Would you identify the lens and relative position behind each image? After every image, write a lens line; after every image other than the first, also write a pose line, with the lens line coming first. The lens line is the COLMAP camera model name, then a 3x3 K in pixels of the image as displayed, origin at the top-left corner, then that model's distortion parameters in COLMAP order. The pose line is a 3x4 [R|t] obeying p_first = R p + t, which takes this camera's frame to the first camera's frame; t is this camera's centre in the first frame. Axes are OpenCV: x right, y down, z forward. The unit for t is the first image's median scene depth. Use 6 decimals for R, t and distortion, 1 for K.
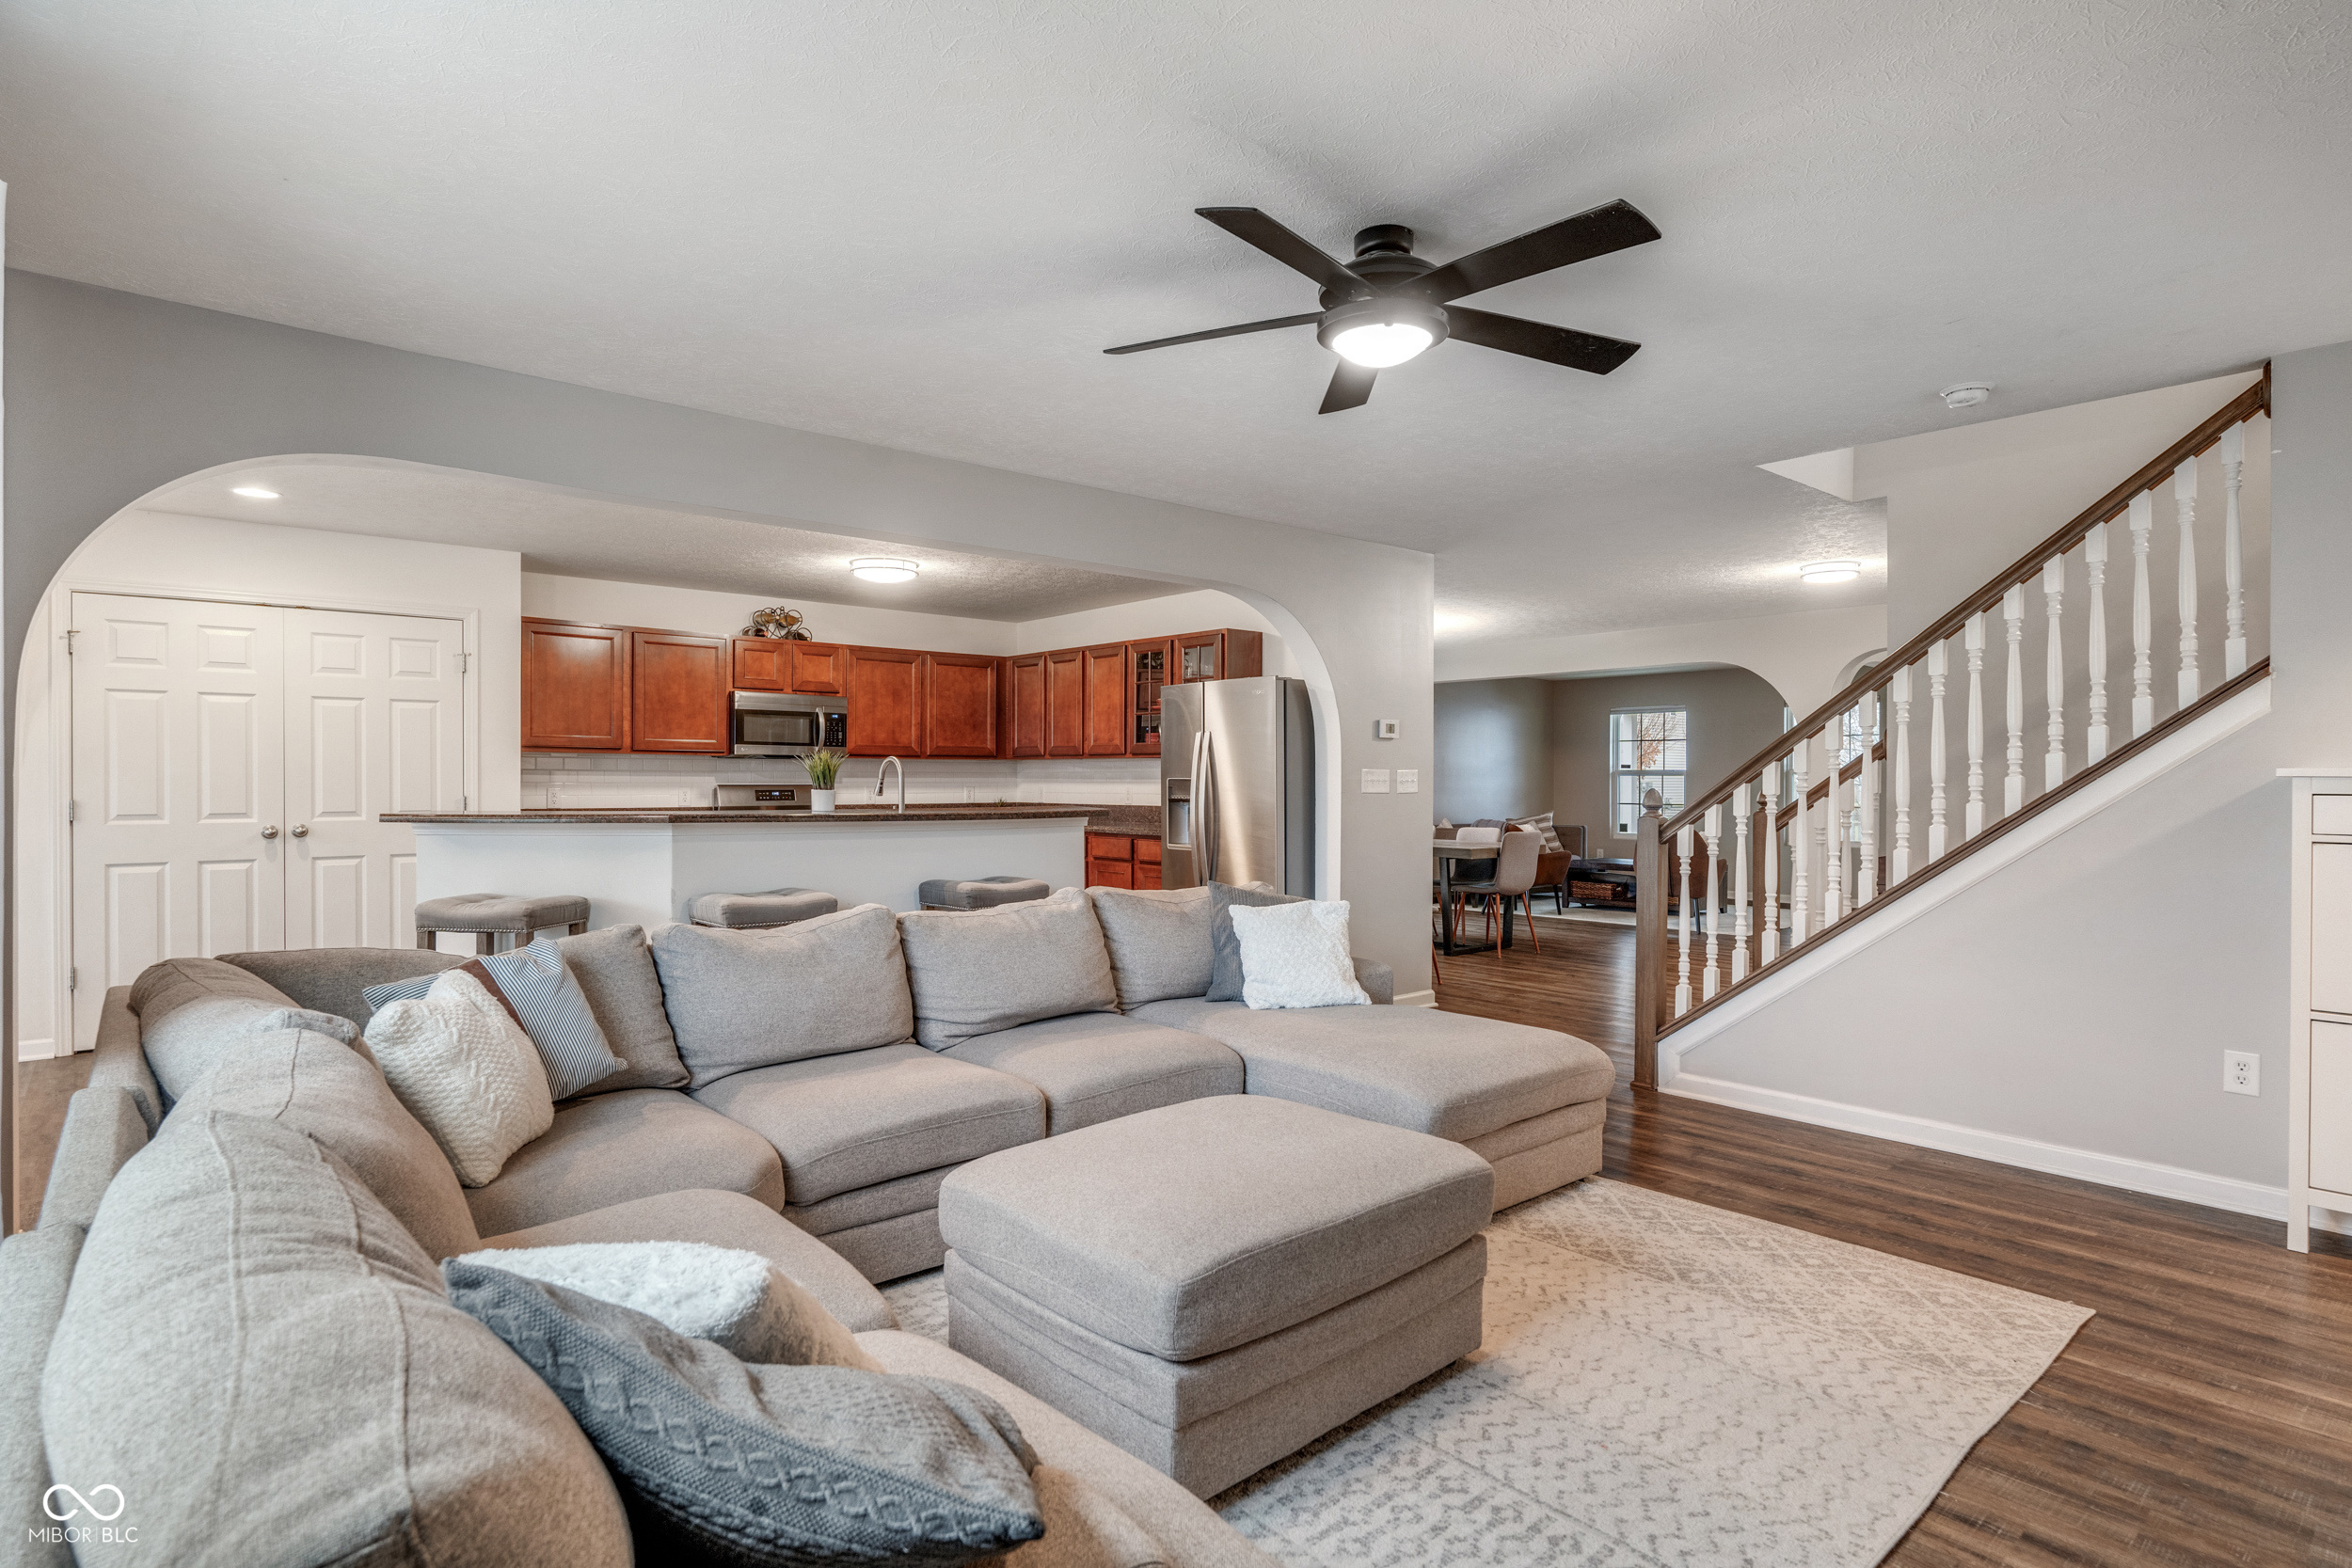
lens RADIAL K [[1163.4, 0, 1176.0], [0, 1163.4, 784.0], [0, 0, 1]] dist [0.001889, 0.000322]
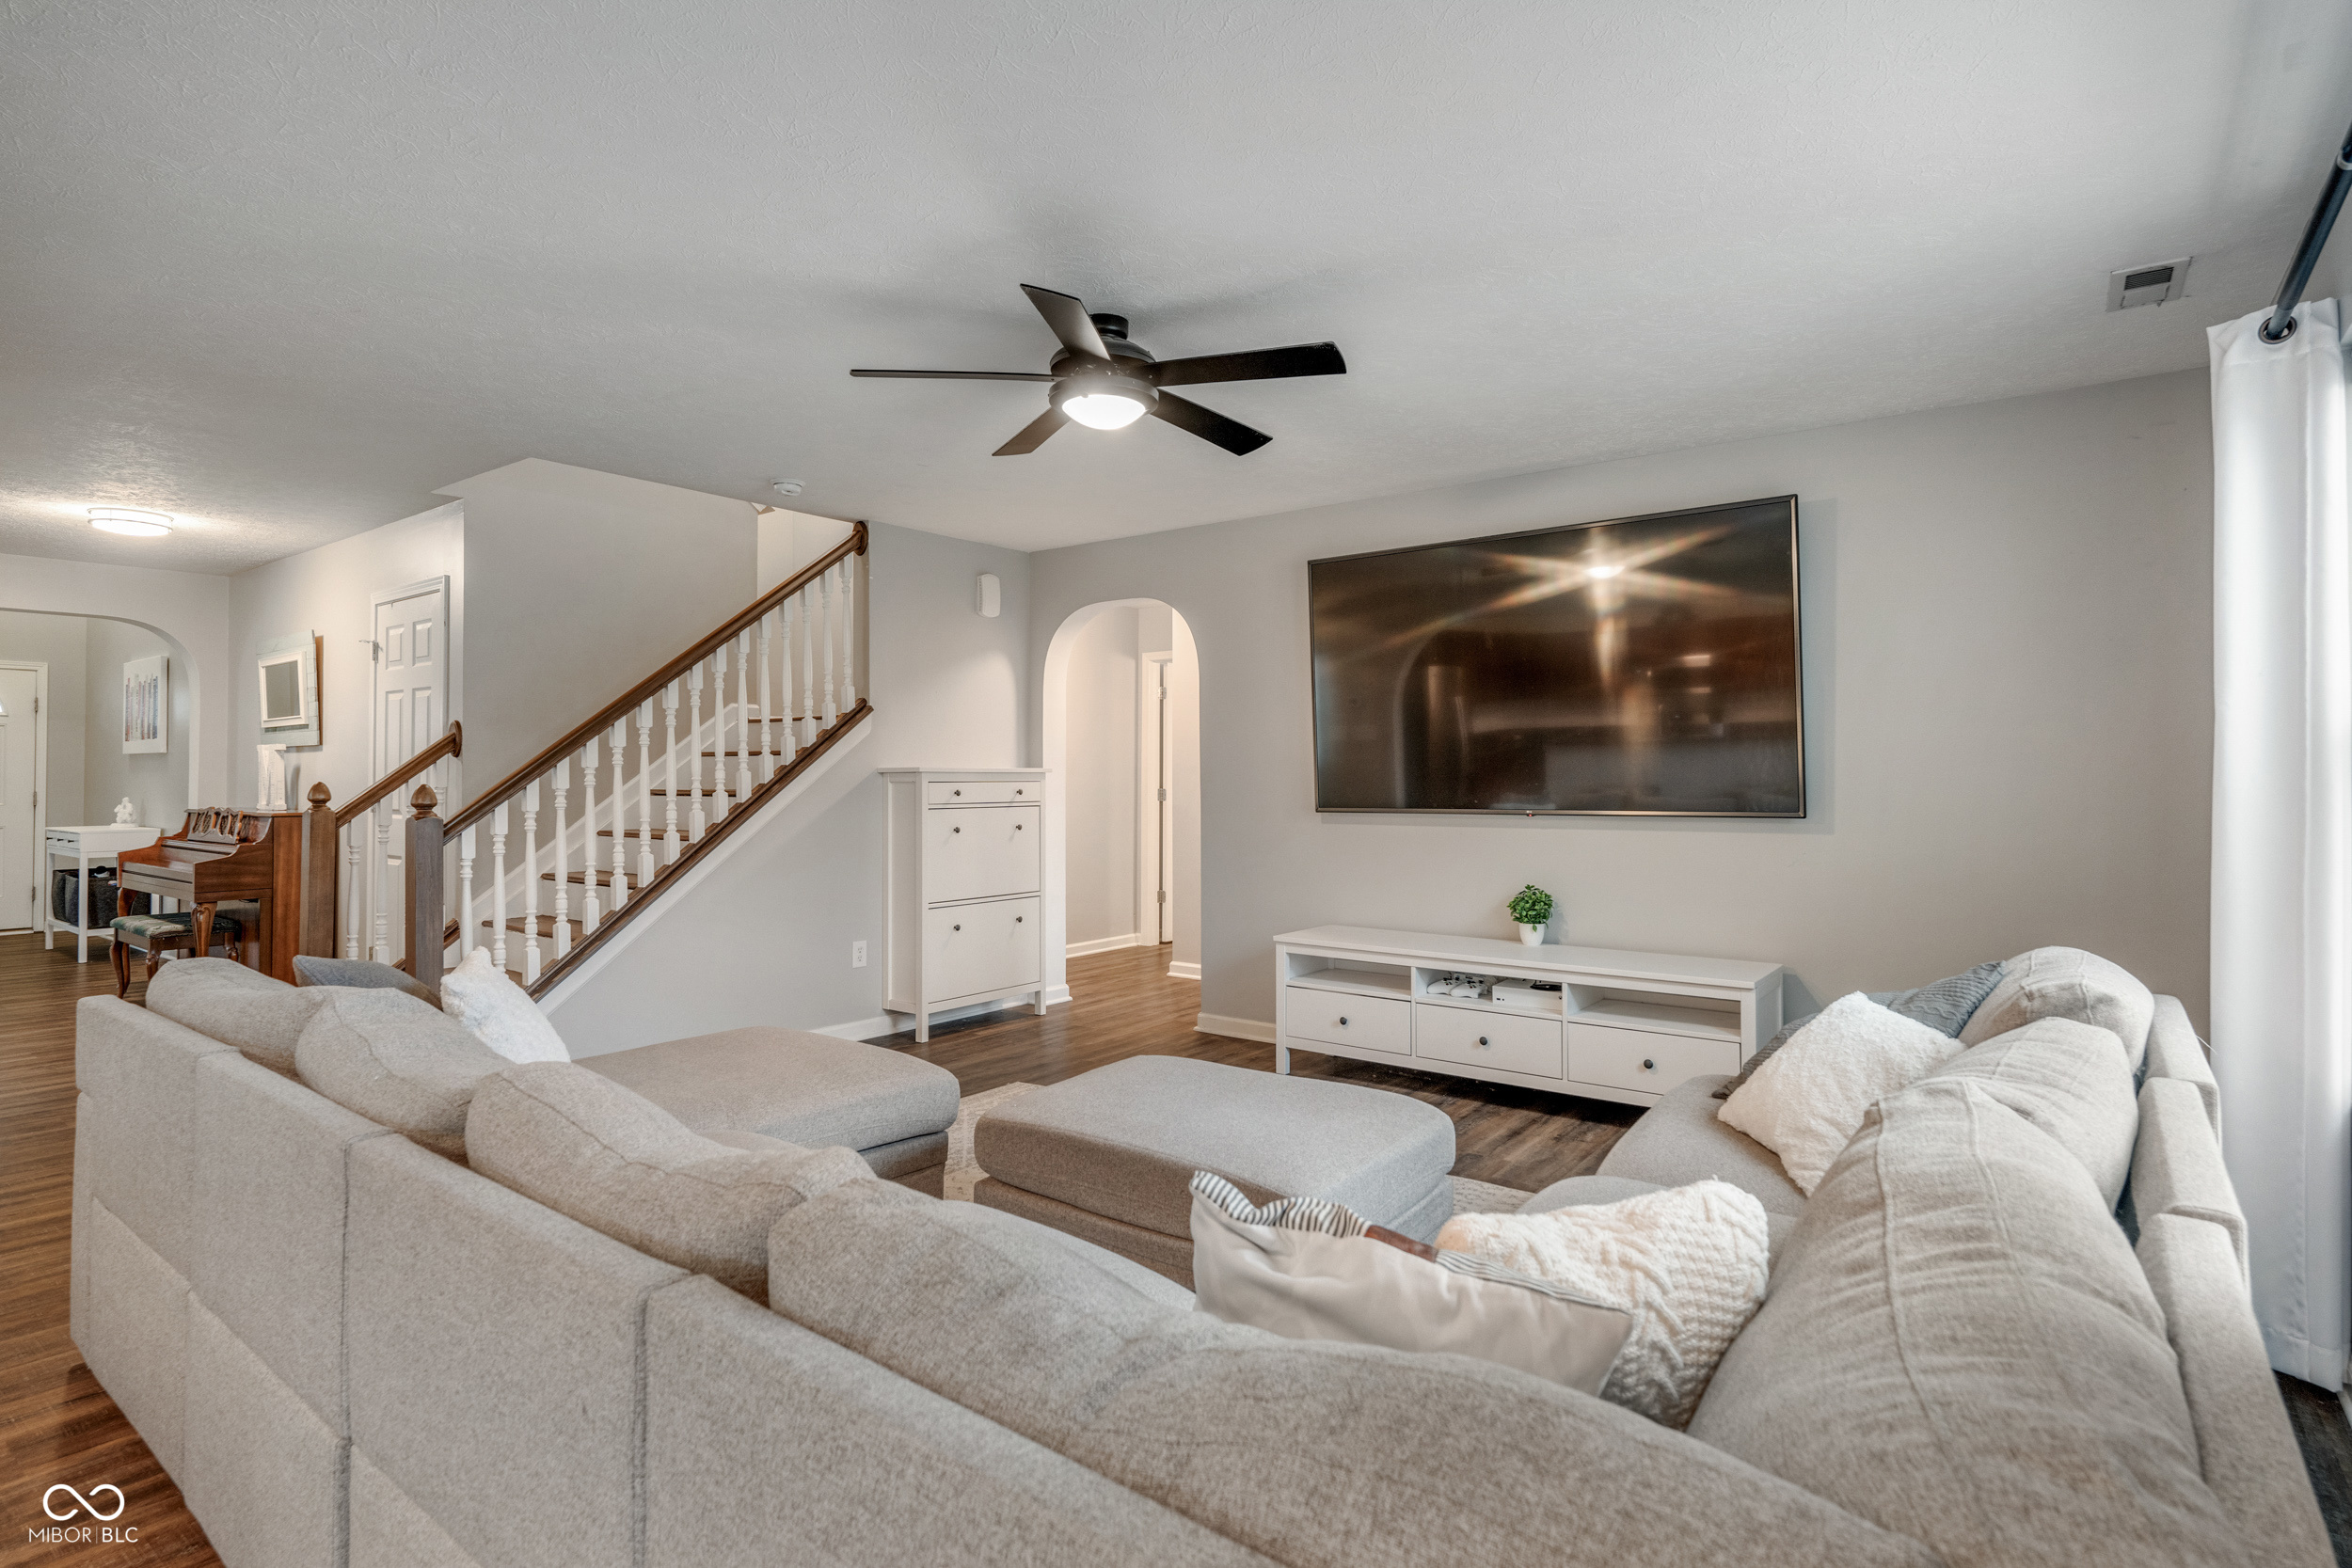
lens RADIAL K [[1173.8, 0, 1175.5], [0, 1173.8, 755.2], [0, 0, 1]] dist [0.000174, -0.000126]
pose [[-0.188423, 0.014253, 0.981985, -0.758972], [0.002679, 0.999898, -0.013999, -0.003990], [-0.982084, -0.000007, -0.188442, 0.865381]]
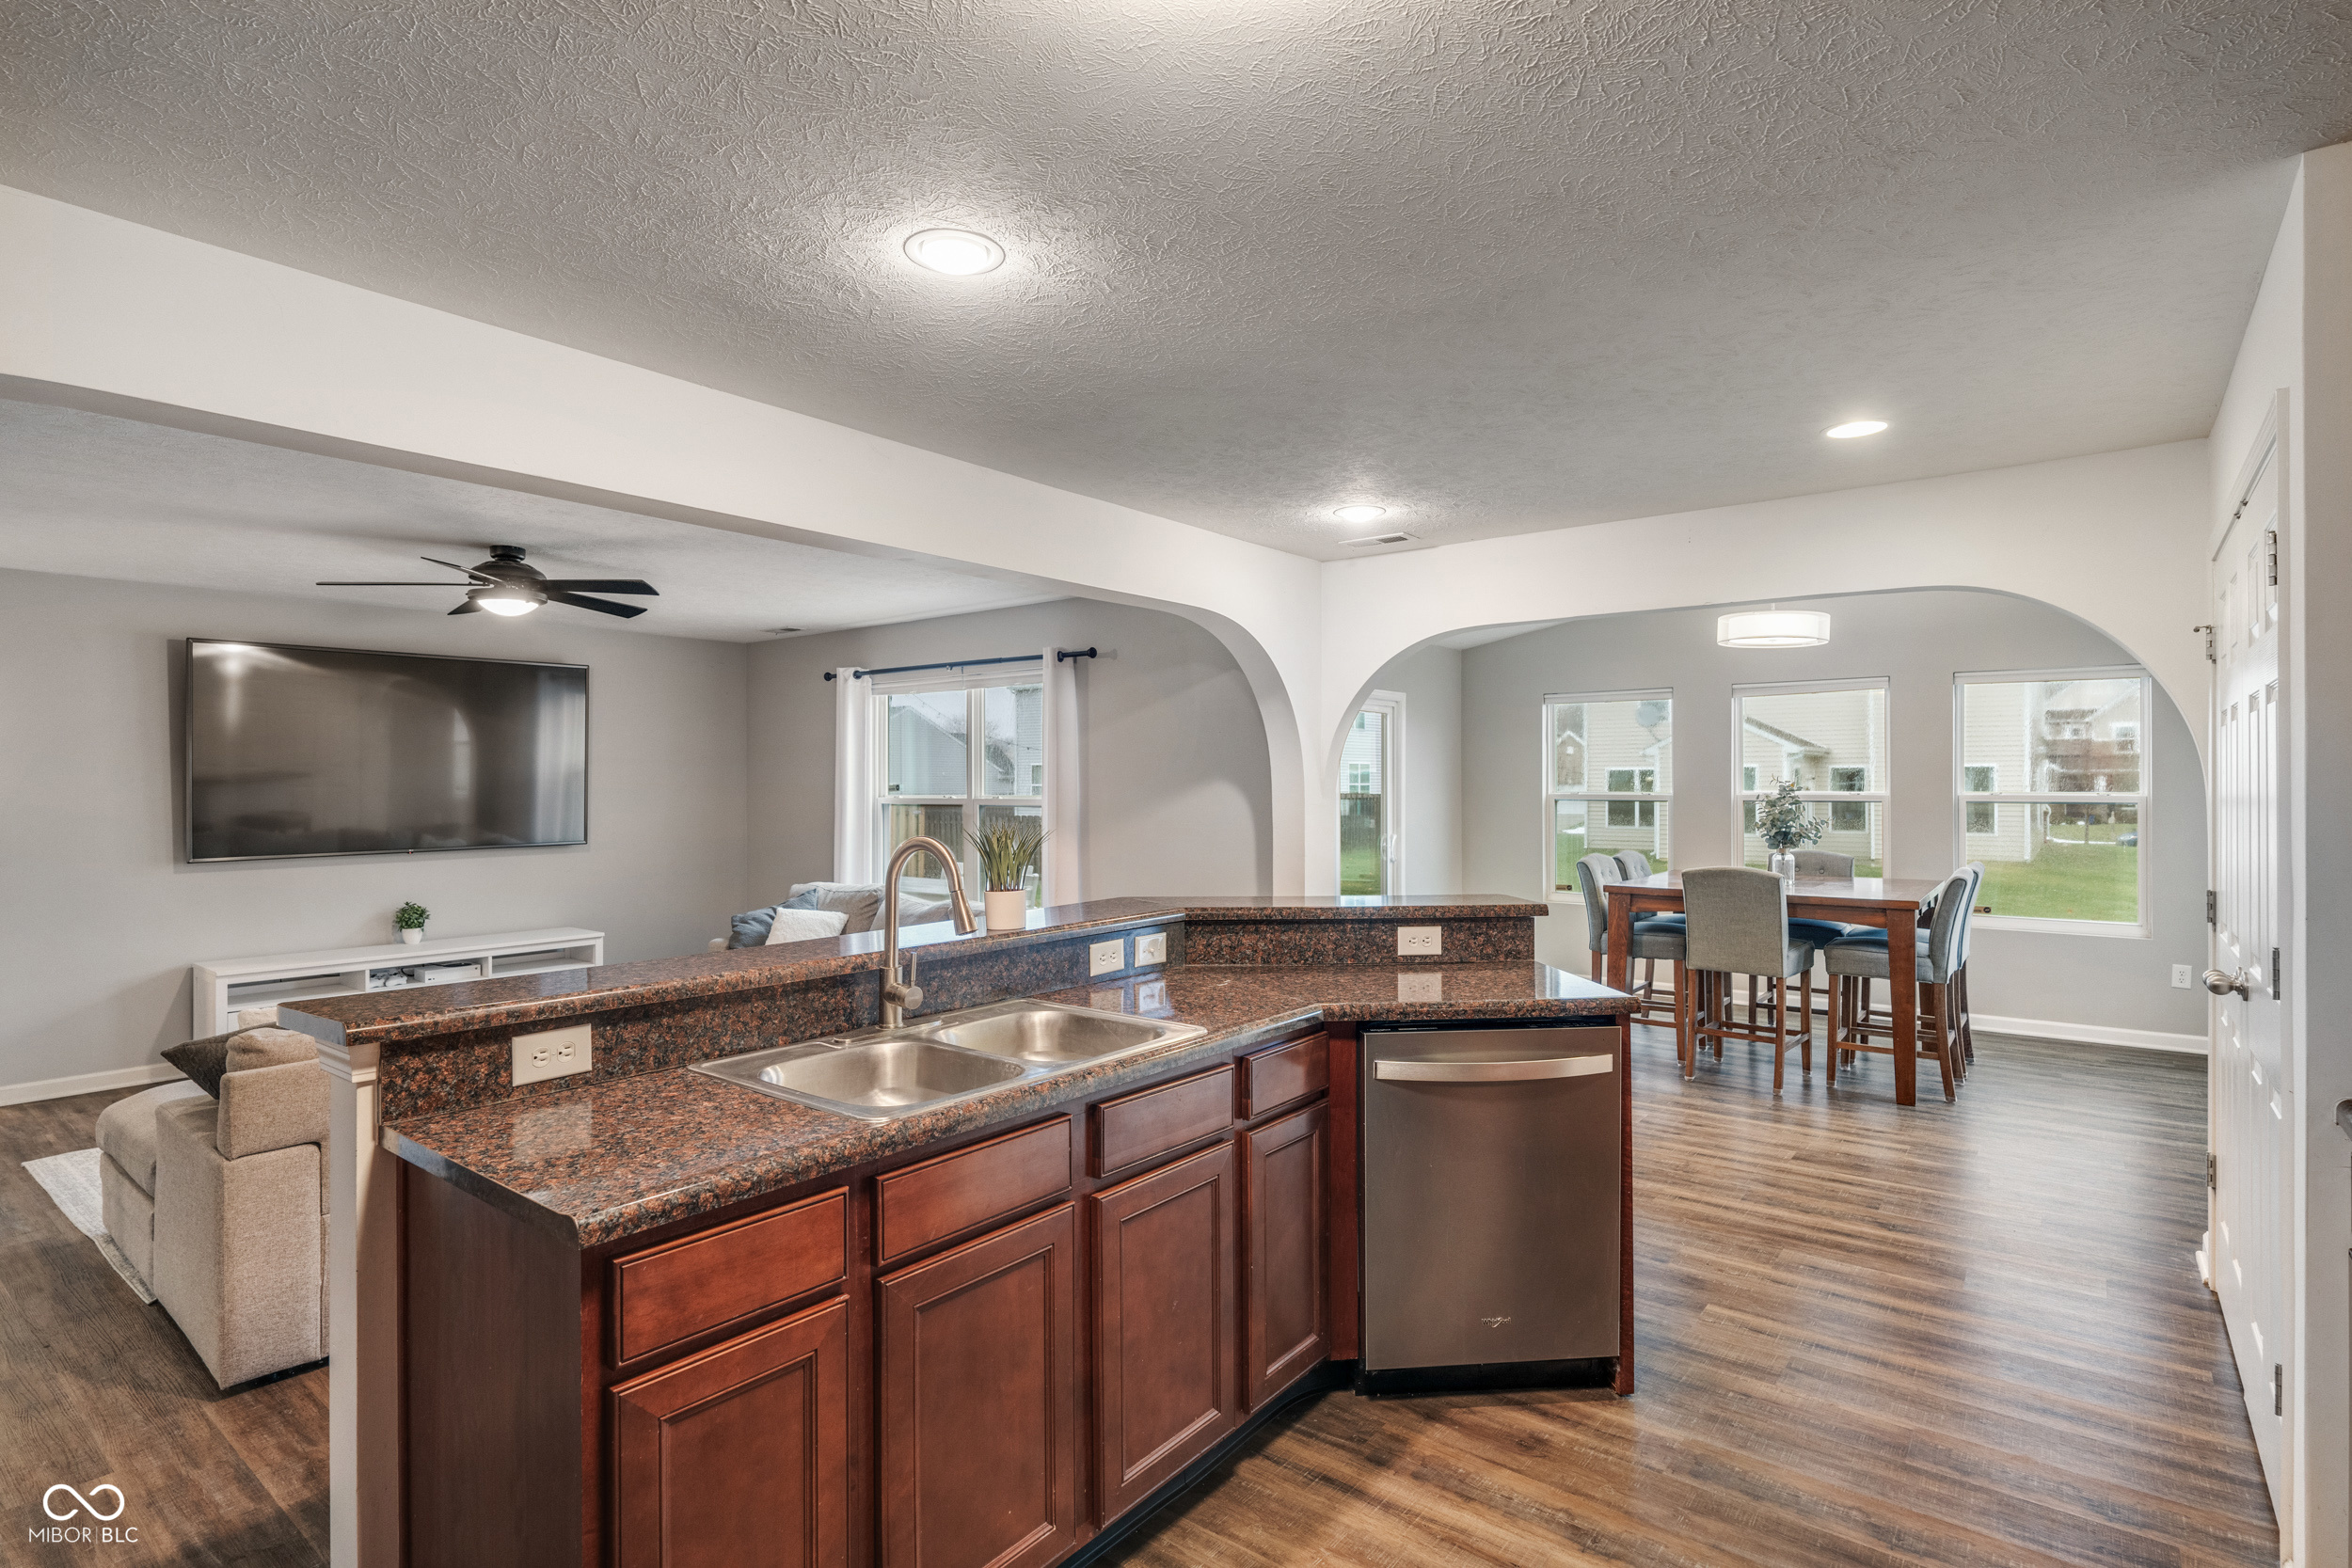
lens RADIAL K [[1167.2, 0, 1176.0], [0, 1167.2, 784.0], [0, 0, 1]] dist [-0.000043, -0.000053]
pose [[-0.983501, 0.000190, -0.180903, -0.377514], [0.000069, 1.000000, 0.000676, -0.066551], [0.180903, 0.000652, -0.983501, 2.345792]]
